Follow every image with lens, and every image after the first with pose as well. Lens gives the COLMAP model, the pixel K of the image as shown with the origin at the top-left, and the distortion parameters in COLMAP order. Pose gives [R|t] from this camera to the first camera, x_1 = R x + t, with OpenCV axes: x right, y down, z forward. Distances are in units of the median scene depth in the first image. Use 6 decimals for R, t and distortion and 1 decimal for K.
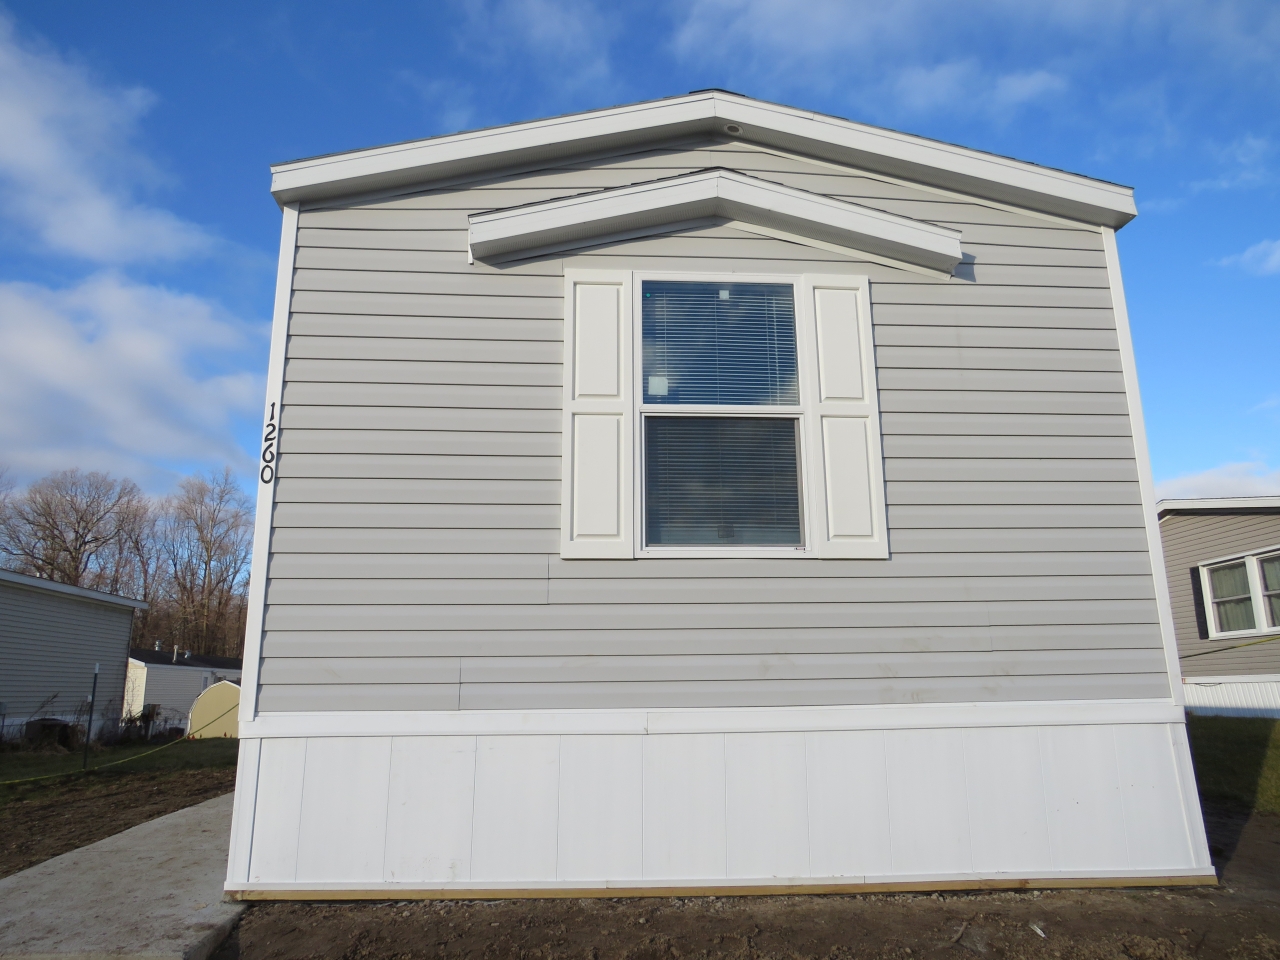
lens RADIAL K [[904.0, 0, 640.0], [0, 904.0, 480.0], [0, 0, 1]] dist [-0.026414, 0.003462]
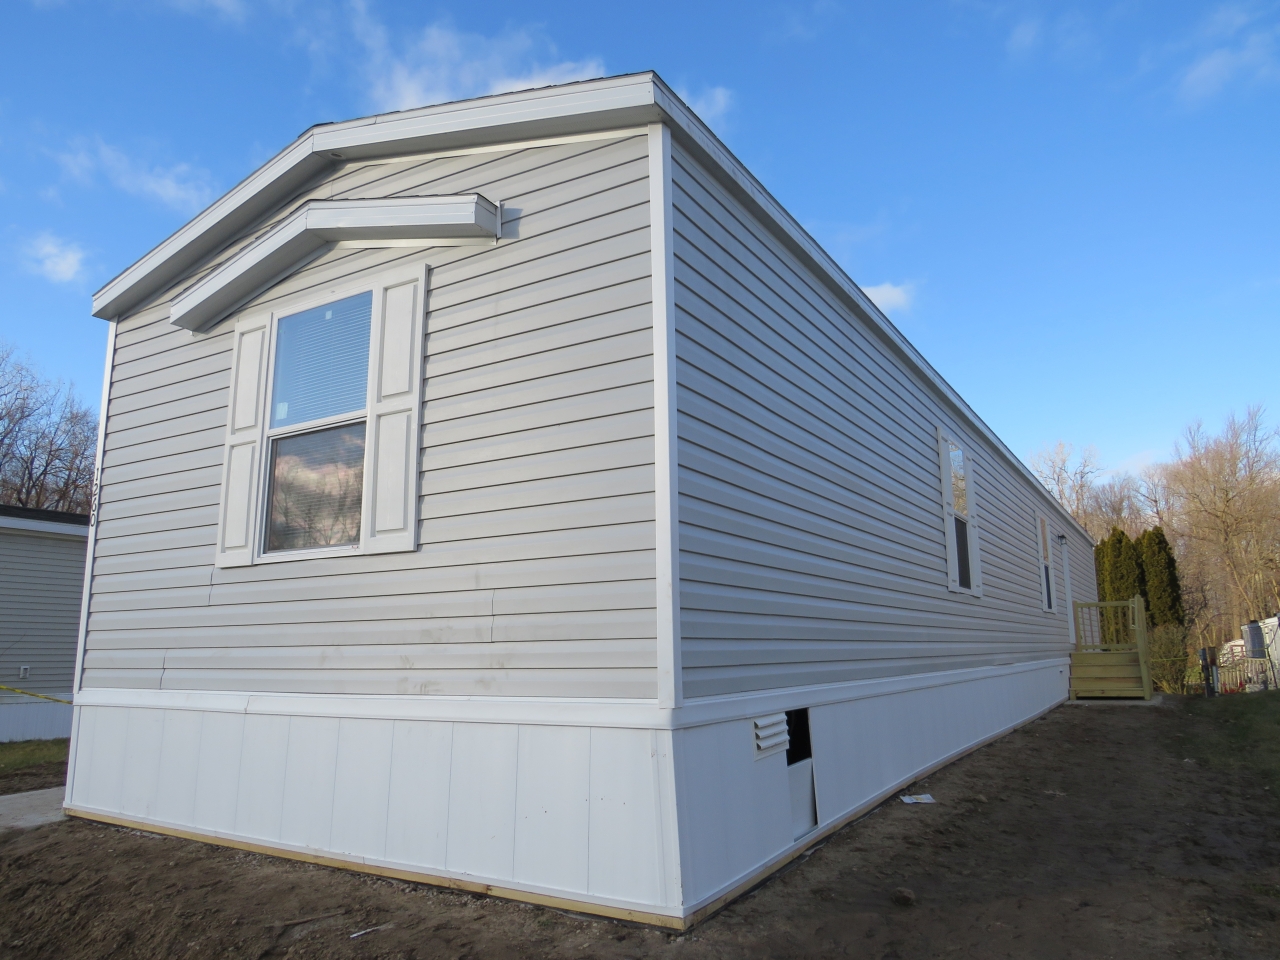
lens RADIAL K [[904.0, 0, 640.0], [0, 904.0, 480.0], [0, 0, 1]] dist [-0.026414, 0.003462]
pose [[0.815647, -0.106132, -0.568732, 1.055055], [0.136021, 0.990653, 0.010208, 0.033046], [0.562333, -0.085685, 0.822459, 0.321529]]
